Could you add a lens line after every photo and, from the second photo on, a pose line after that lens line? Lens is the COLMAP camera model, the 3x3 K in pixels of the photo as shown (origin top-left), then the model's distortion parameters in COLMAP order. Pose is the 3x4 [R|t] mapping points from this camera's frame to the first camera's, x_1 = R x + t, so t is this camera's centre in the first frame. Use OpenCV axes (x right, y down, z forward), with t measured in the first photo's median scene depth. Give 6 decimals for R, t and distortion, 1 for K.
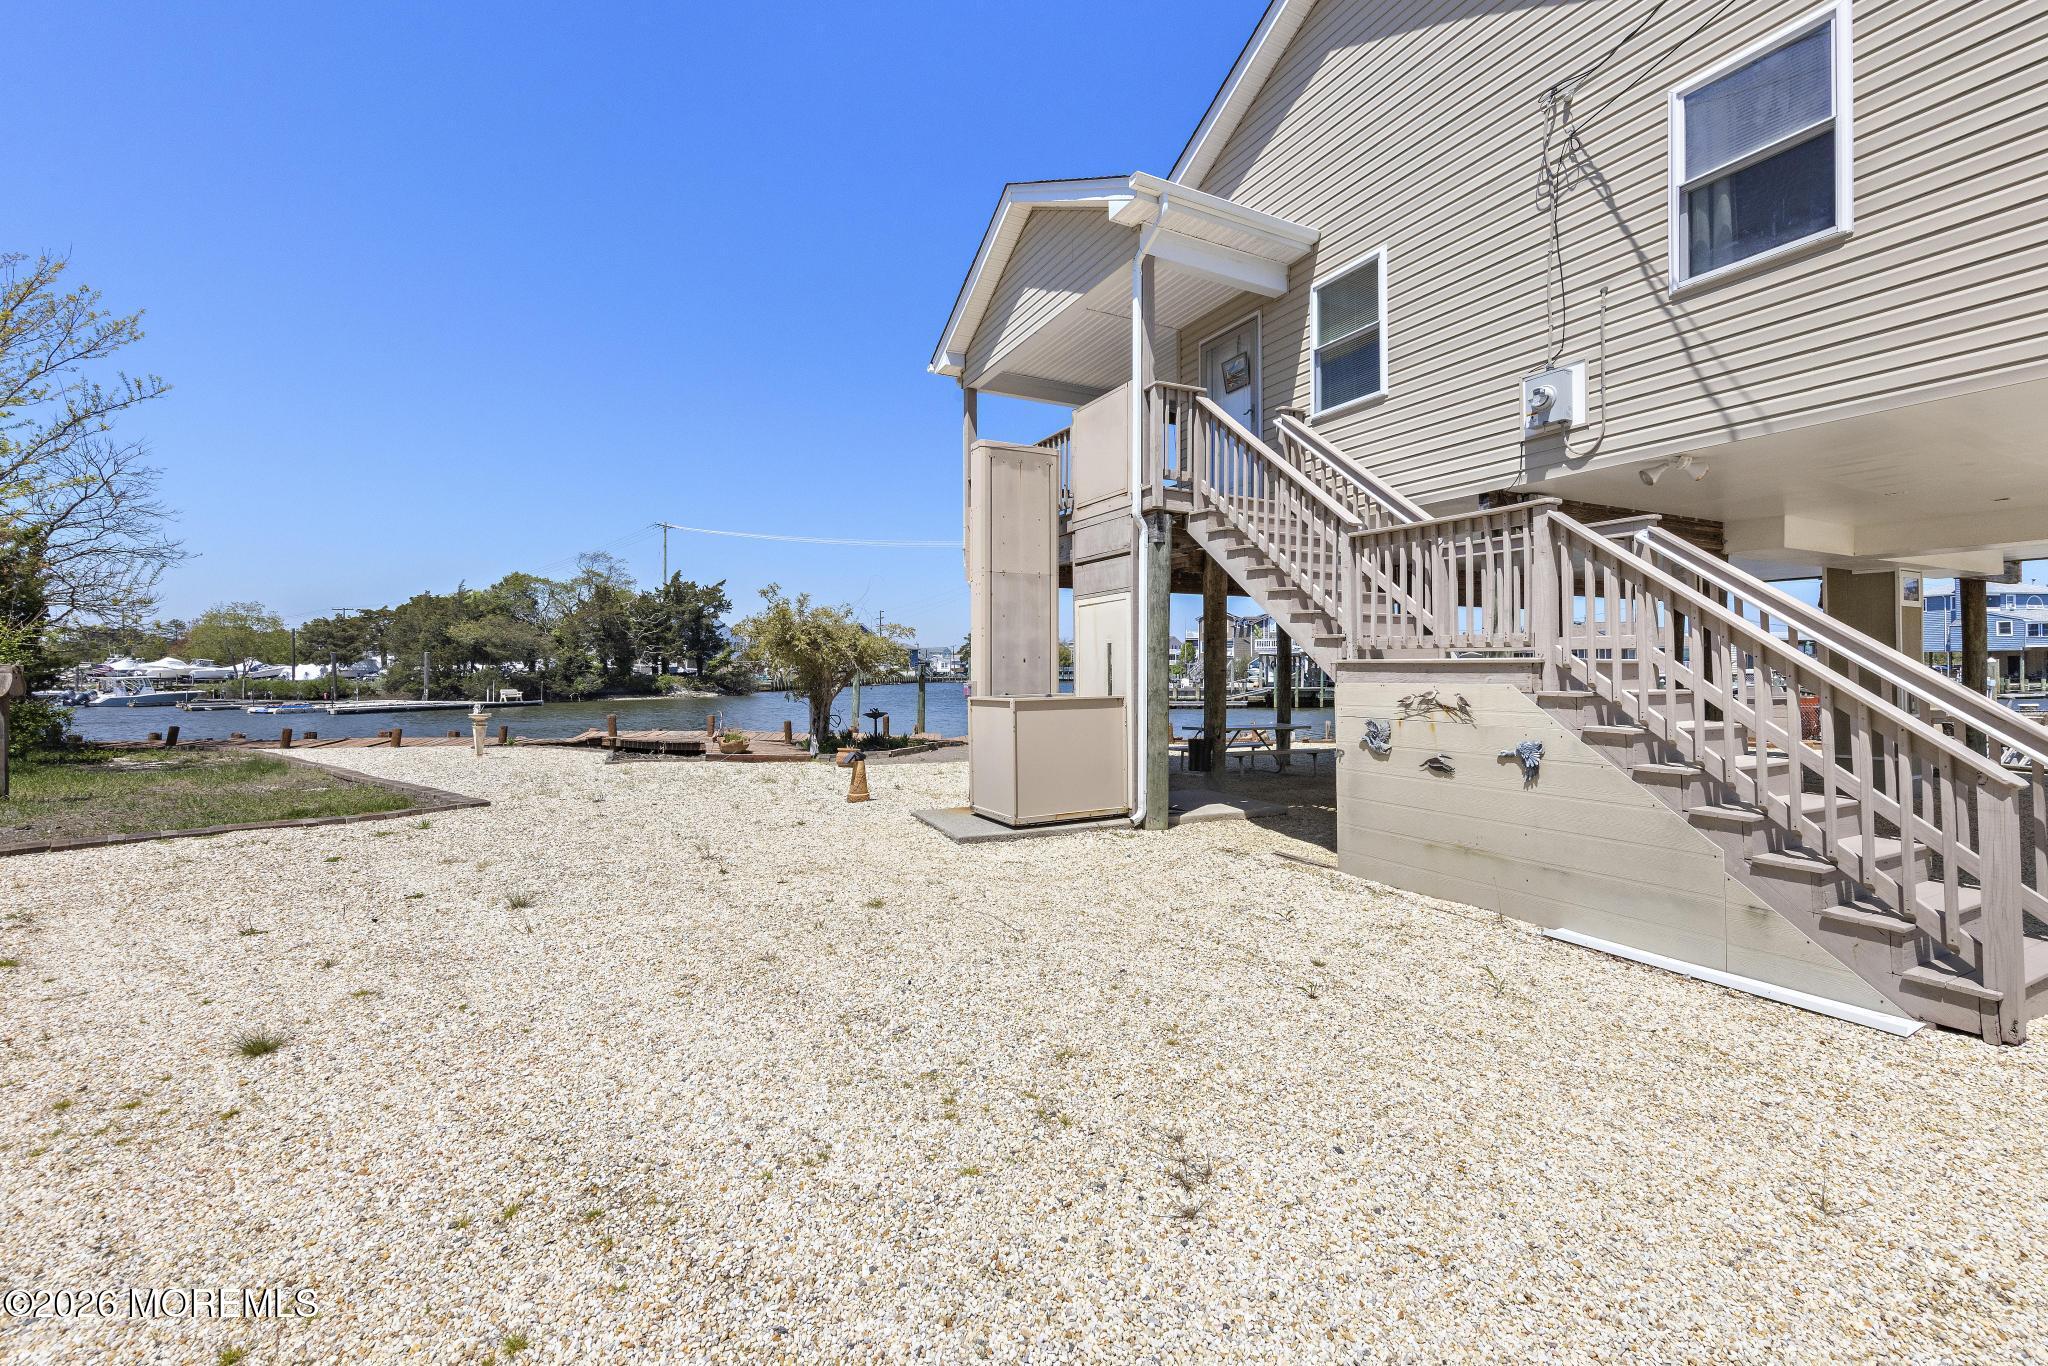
lens RADIAL K [[819.0, 0, 1015.6], [0, 819.0, 674.0], [0, 0, 1]] dist [0.011721, 0.000188]
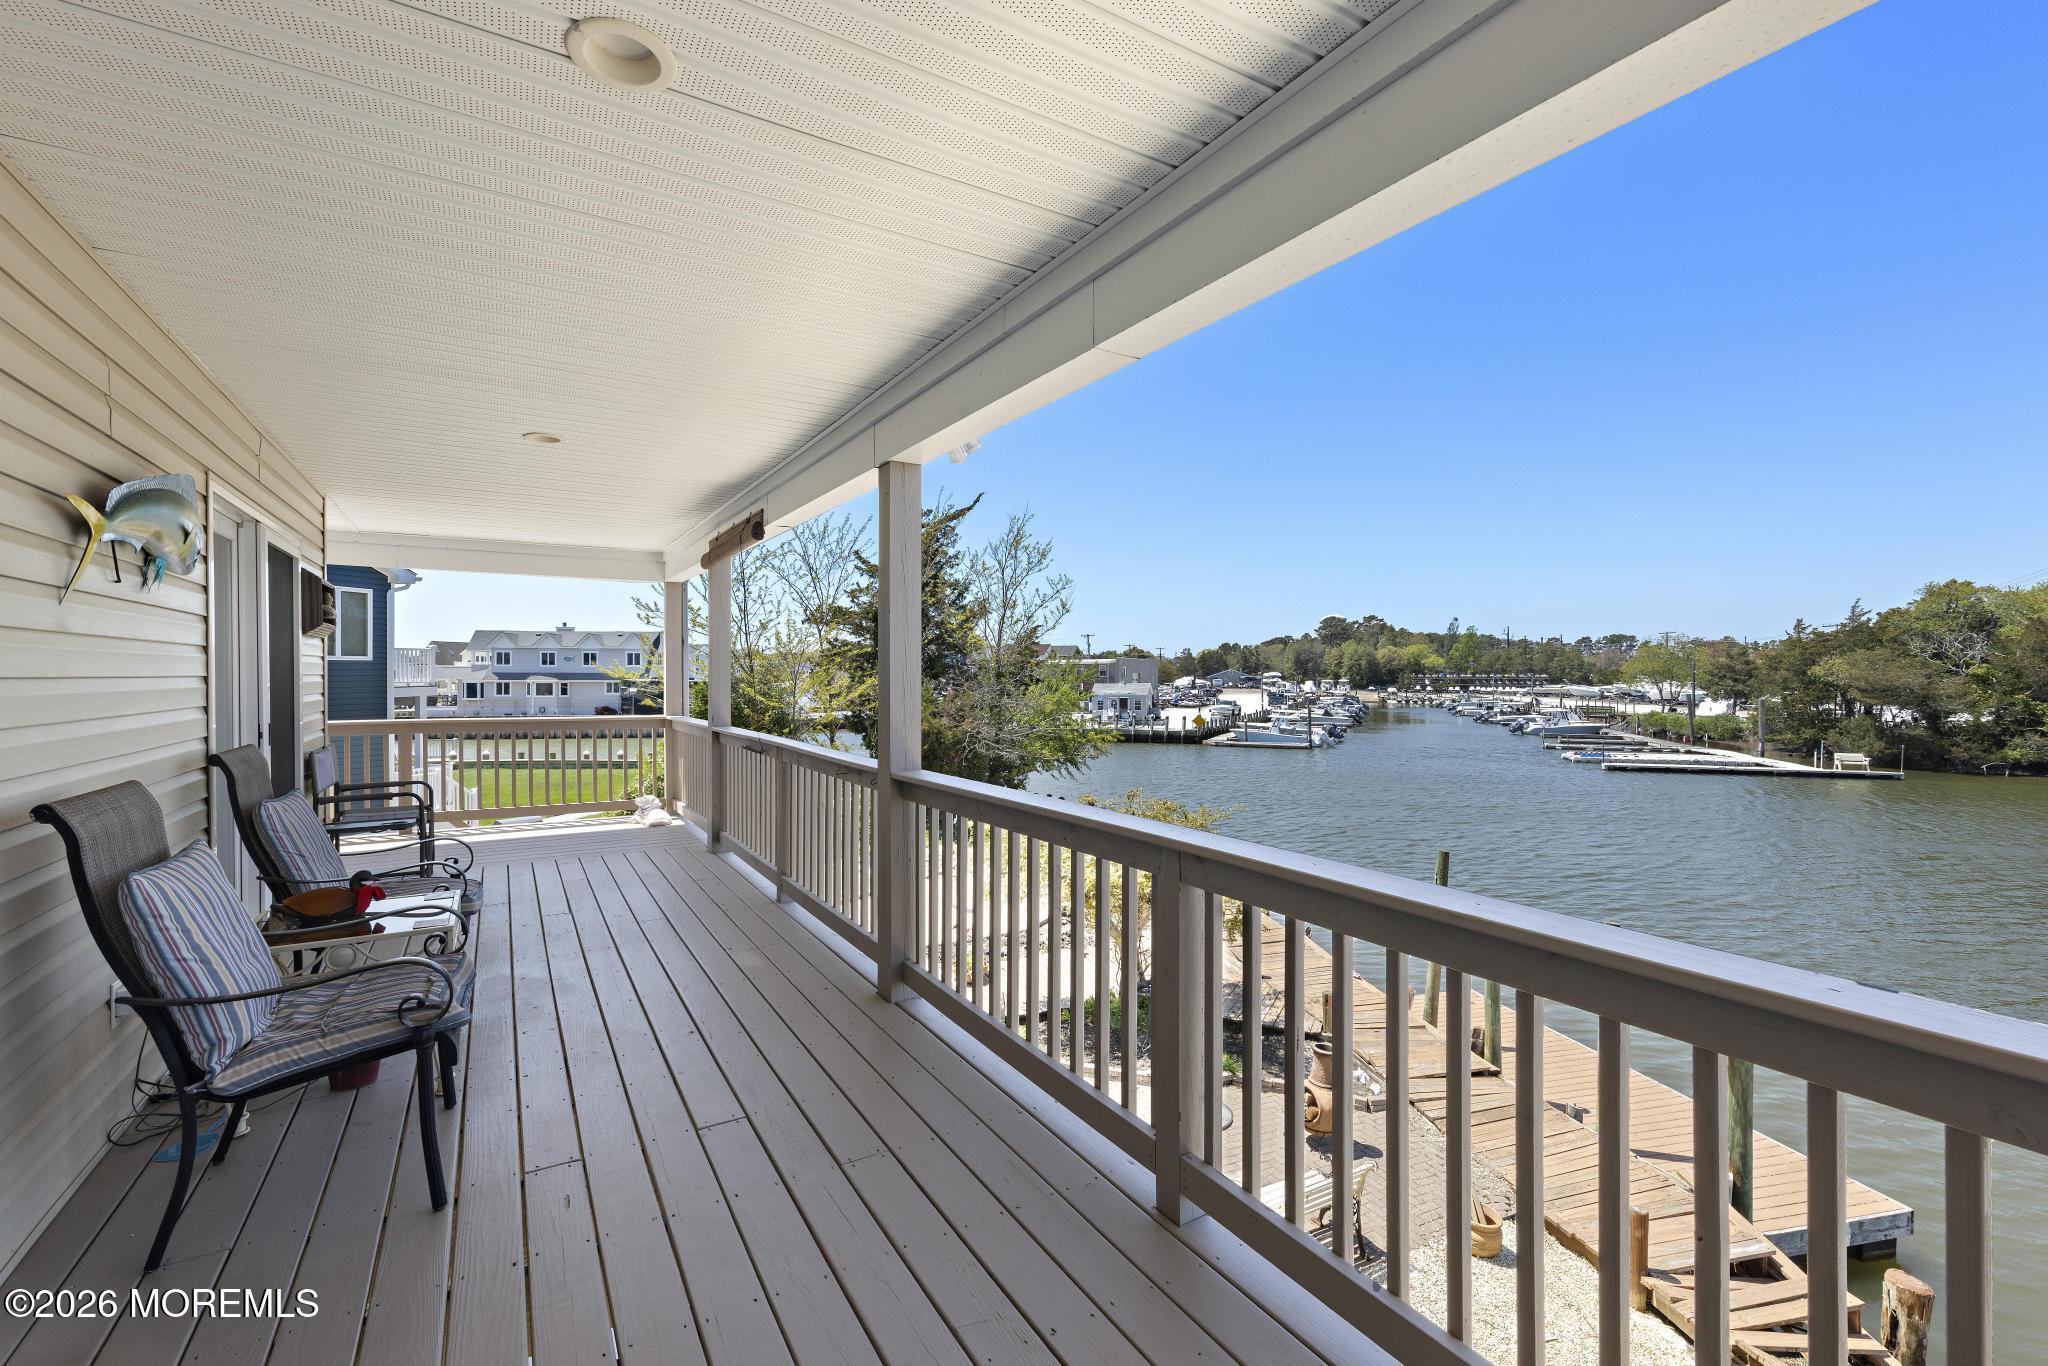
lens RADIAL K [[886.5, 0, 1056.0], [0, 886.5, 679.4], [0, 0, 1]] dist [0.009873, 0.000763]
pose [[0.066164, 0.014380, -0.997705, 0.135107], [-0.005816, 0.999885, 0.014025, -0.050125], [0.997792, 0.004875, 0.066240, 0.196734]]
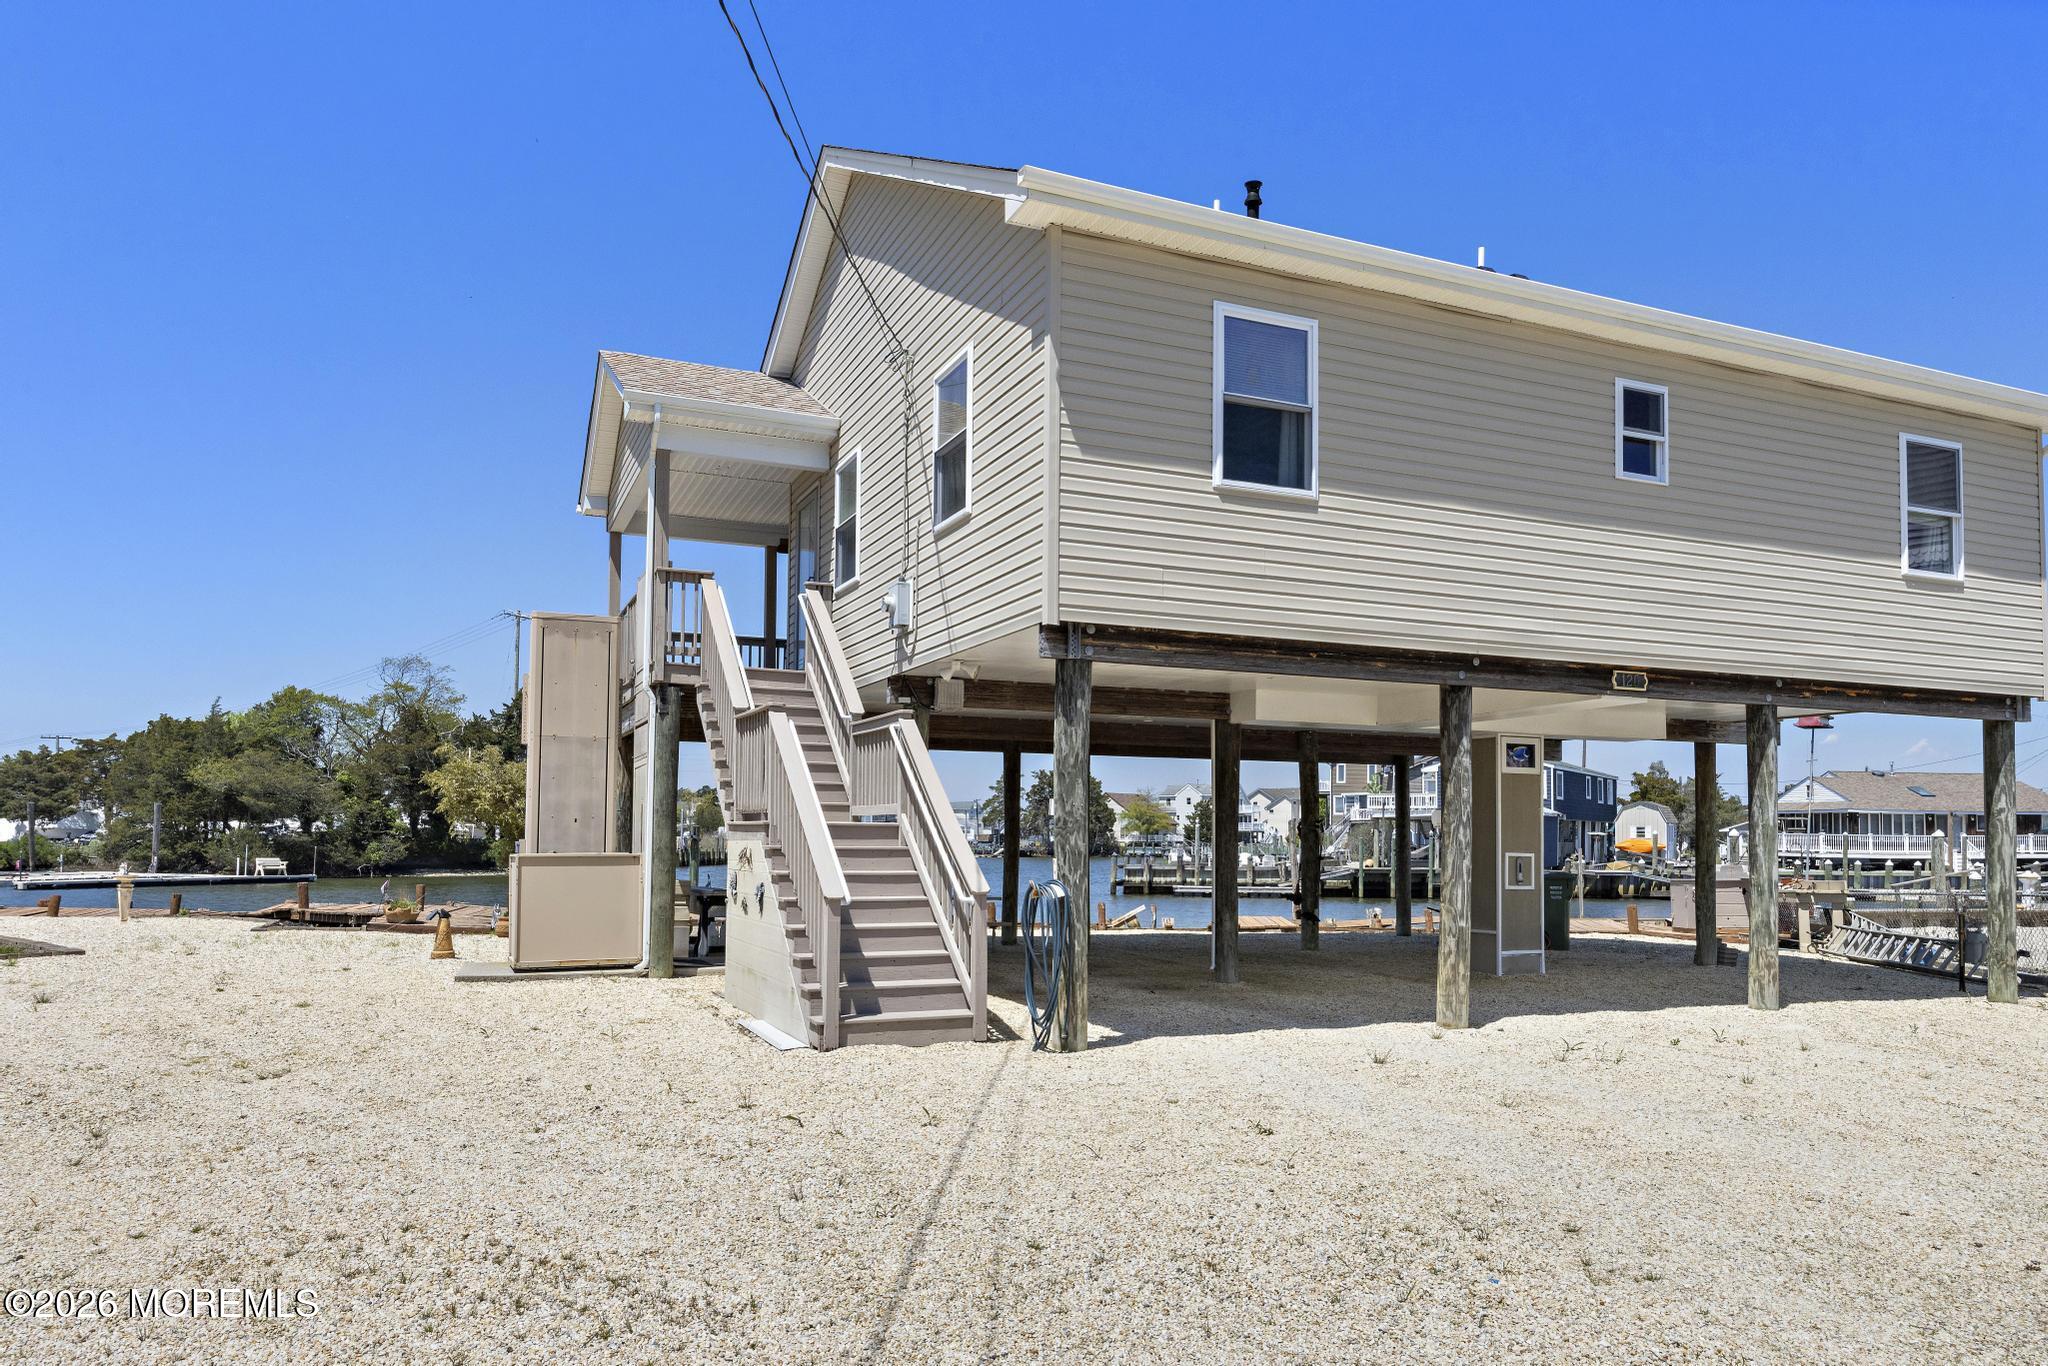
lens RADIAL K [[1345.3, 0, 991.0], [0, 1345.3, 798.8], [0, 0, 1]] dist [0.036605, -0.001770]
pose [[0.996080, 0.008048, -0.088092, 0.079709], [-0.011074, 0.999363, -0.033917, 0.000967], [0.087763, 0.034759, 0.995535, -0.076931]]
